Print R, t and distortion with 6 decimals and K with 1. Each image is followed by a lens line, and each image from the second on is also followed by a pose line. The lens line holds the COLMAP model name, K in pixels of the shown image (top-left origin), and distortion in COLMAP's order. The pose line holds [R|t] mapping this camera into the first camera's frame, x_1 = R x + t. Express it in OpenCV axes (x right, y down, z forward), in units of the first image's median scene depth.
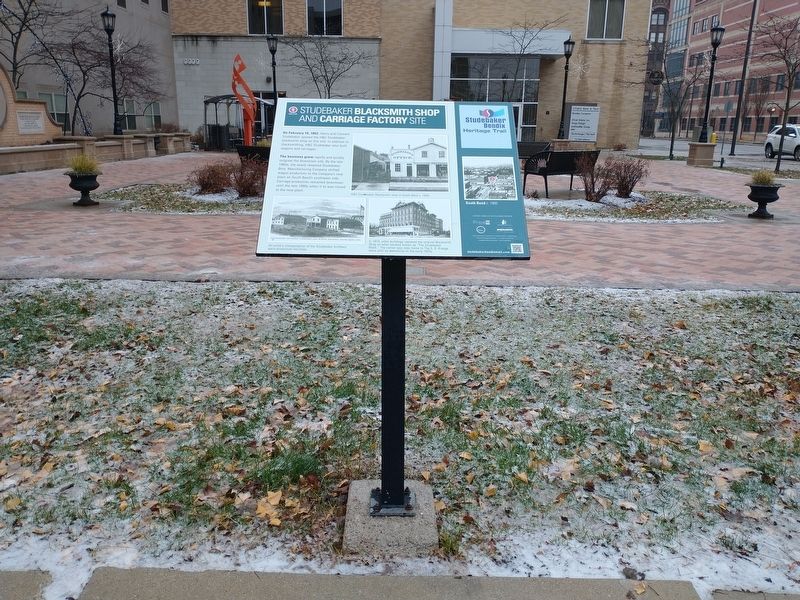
lens RADIAL K [[667.8, 0, 400.0], [0, 667.8, 300.0], [0, 0, 1]] dist [0.081256, -0.003145]
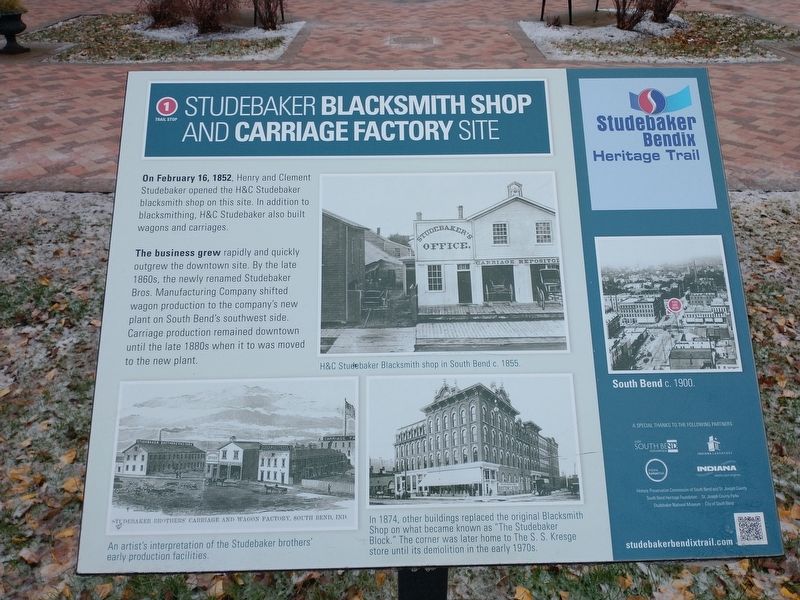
lens RADIAL K [[669.1, 0, 396.1], [0, 669.1, 300.2], [0, 0, 1]] dist [0.012923, -0.009094]
pose [[0.999785, -0.020672, 0.001409, -0.025951], [0.019527, 0.962774, 0.269602, -0.278109], [-0.006930, -0.269516, 0.962971, 0.588045]]
